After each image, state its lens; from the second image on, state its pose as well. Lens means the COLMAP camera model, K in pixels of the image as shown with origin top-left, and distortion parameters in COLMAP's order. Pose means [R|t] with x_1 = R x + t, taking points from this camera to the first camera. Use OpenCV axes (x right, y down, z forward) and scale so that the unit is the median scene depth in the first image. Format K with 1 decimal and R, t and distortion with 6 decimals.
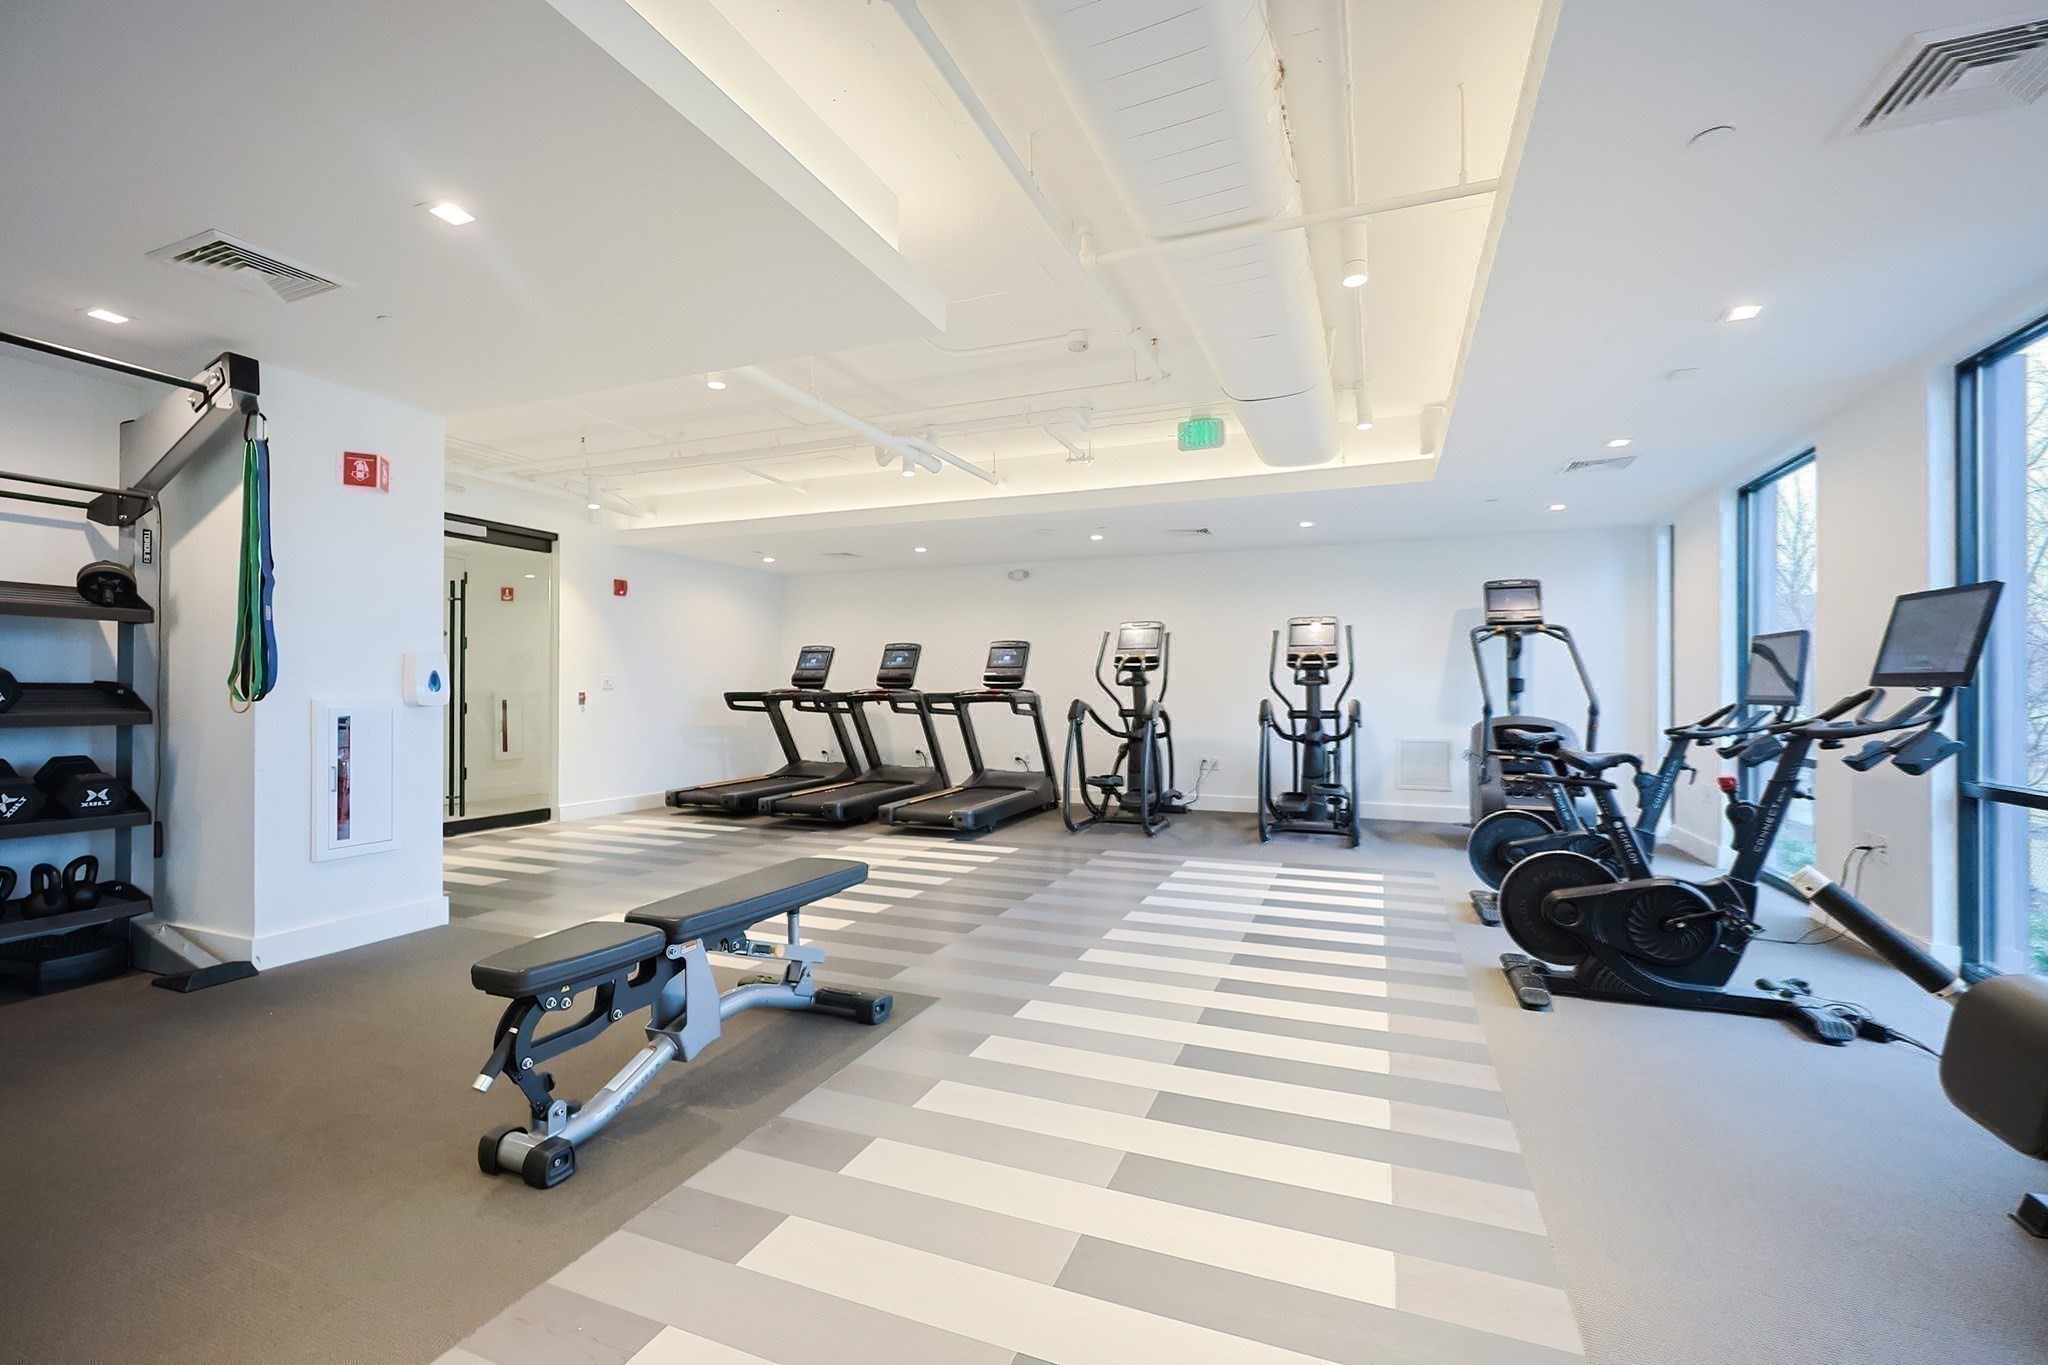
lens RADIAL K [[875.4, 0, 1027.2], [0, 875.4, 688.2], [0, 0, 1]] dist [-0.000186, 0.000169]
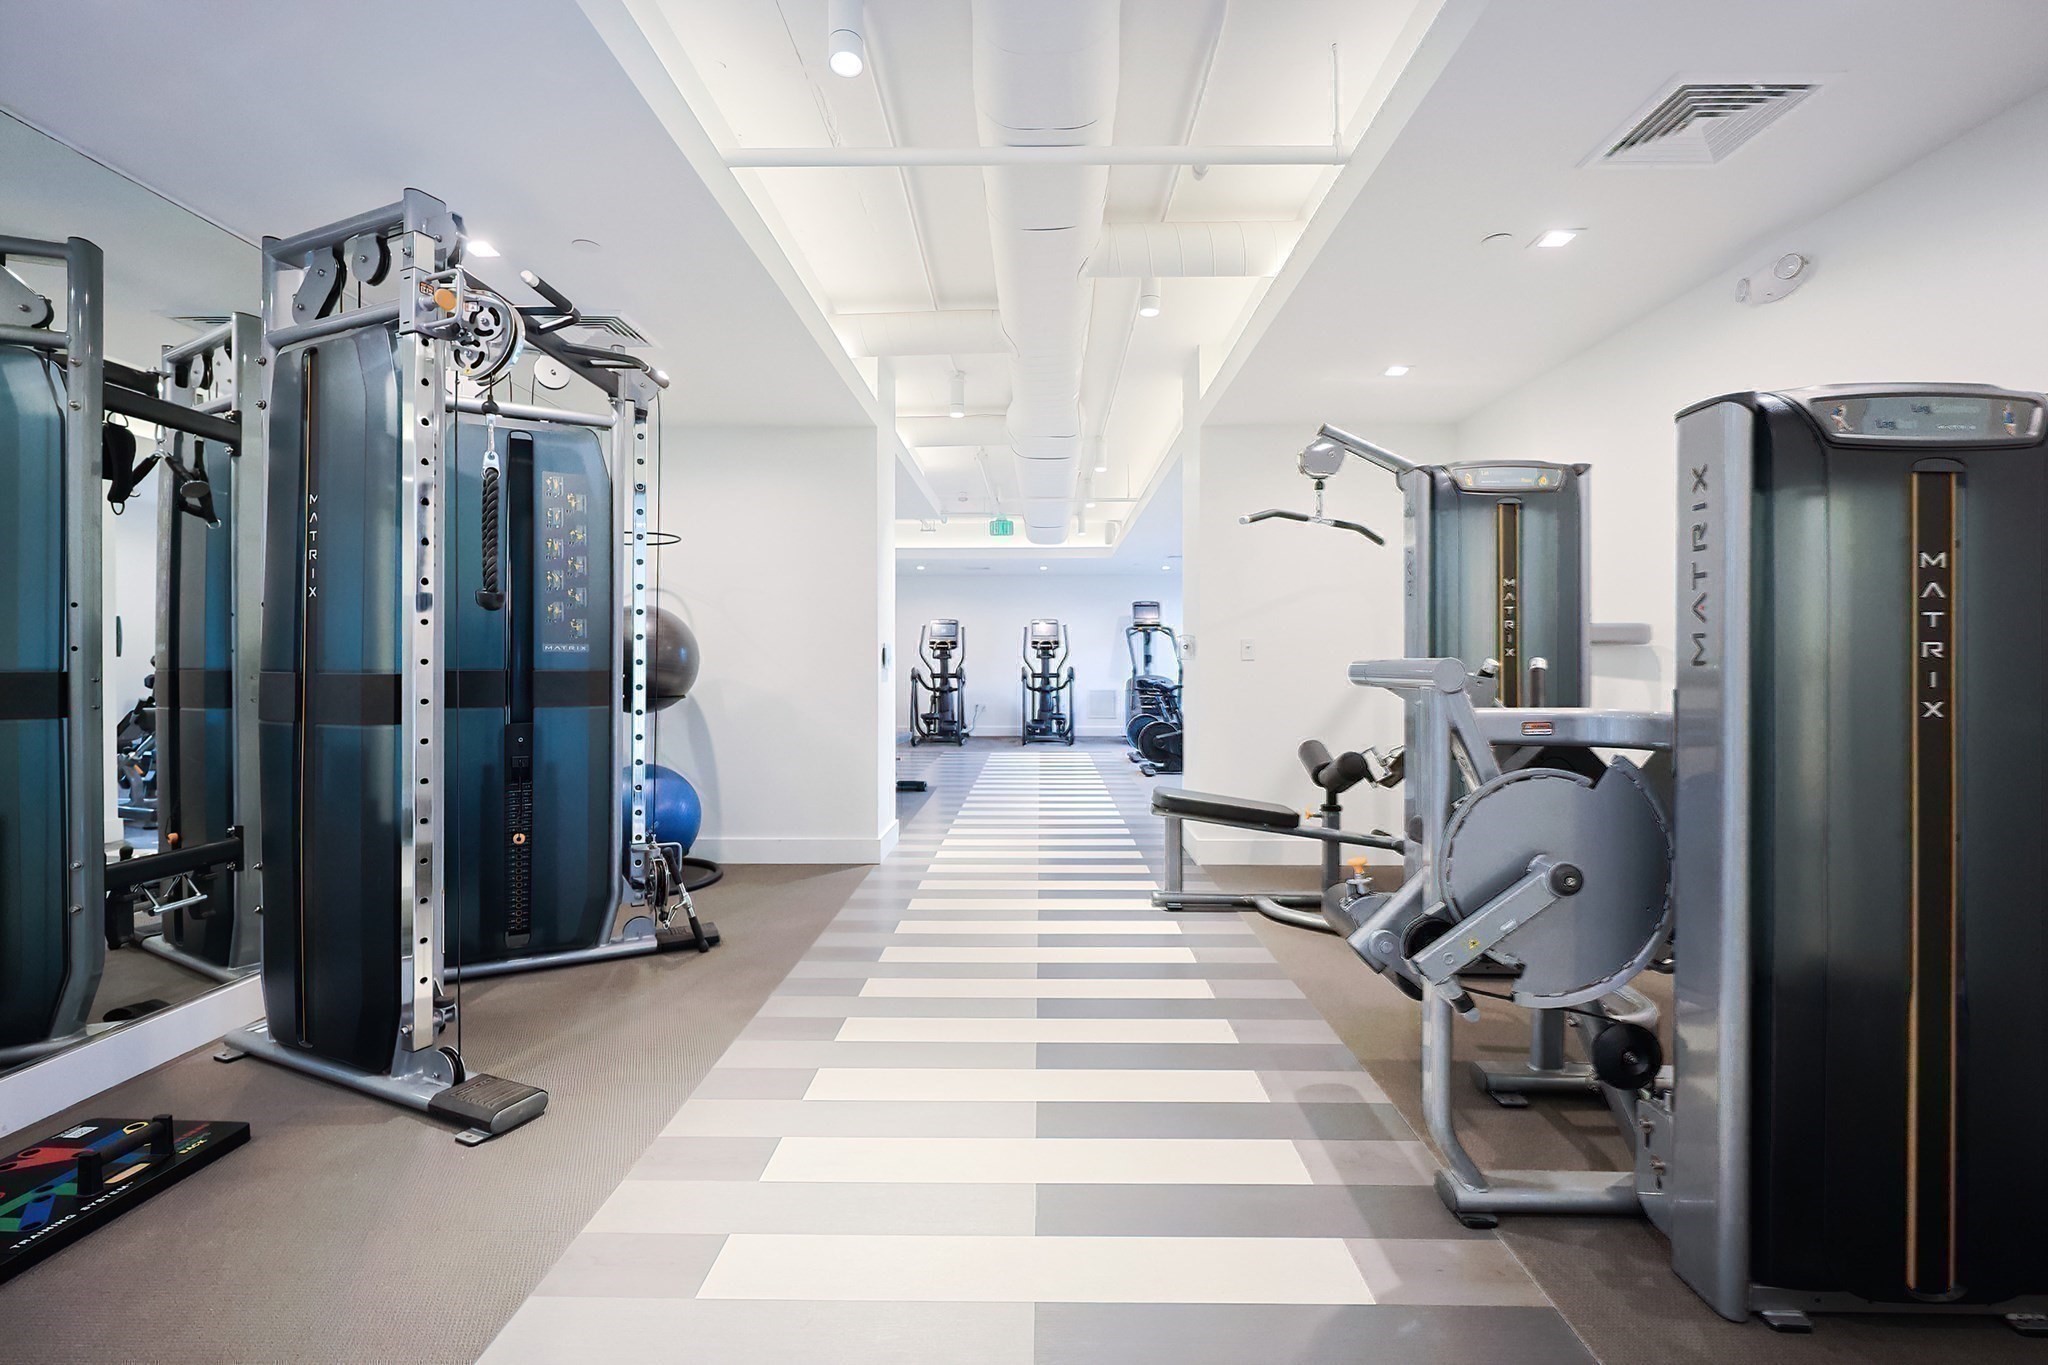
lens RADIAL K [[875.4, 0, 1028.1], [0, 875.4, 665.8], [0, 0, 1]] dist [-0.000186, 0.000169]
pose [[0.933247, -0.004220, 0.359209, -0.344643], [0.001018, 0.999958, 0.009104, -0.005081], [-0.359233, -0.008131, 0.933213, -0.638291]]
